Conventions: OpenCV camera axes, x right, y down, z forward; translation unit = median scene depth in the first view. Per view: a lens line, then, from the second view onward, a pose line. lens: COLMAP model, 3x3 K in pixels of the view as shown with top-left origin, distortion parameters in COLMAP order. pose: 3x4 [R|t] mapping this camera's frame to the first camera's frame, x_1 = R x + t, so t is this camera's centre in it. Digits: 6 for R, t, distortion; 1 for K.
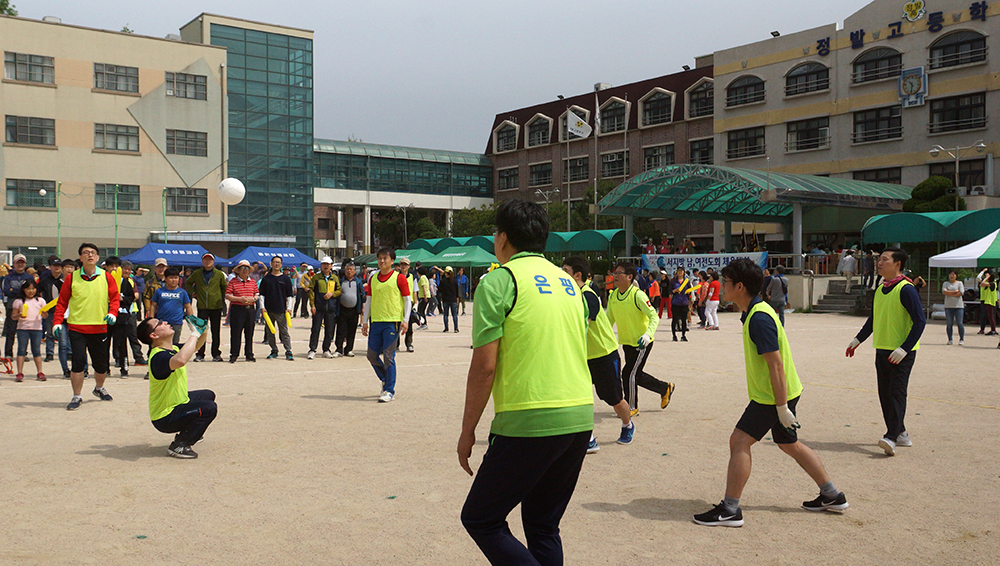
lens RADIAL K [[935.9, 0, 503.4], [0, 935.9, 282.1], [0, 0, 1]] dist [-0.018832, 0.000000]
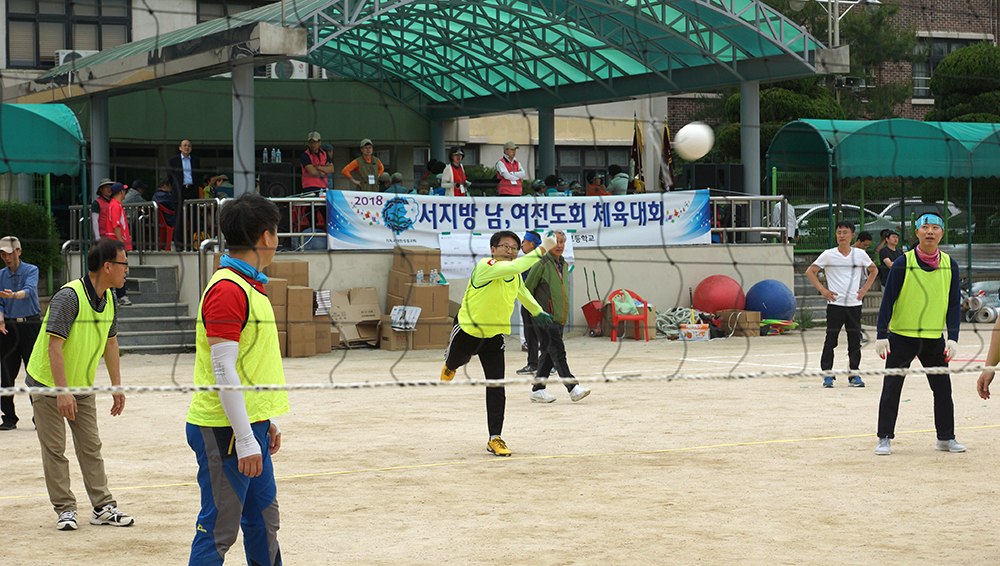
lens RADIAL K [[2266.7, 0, 499.5], [0, 2266.7, 281.7], [0, 0, 1]] dist [0.000074, 0.000000]
pose [[0.090279, -0.019119, 0.995733, -0.806888], [0.026770, 0.999501, 0.016764, -0.011298], [-0.995557, 0.025143, 0.090746, 1.069234]]
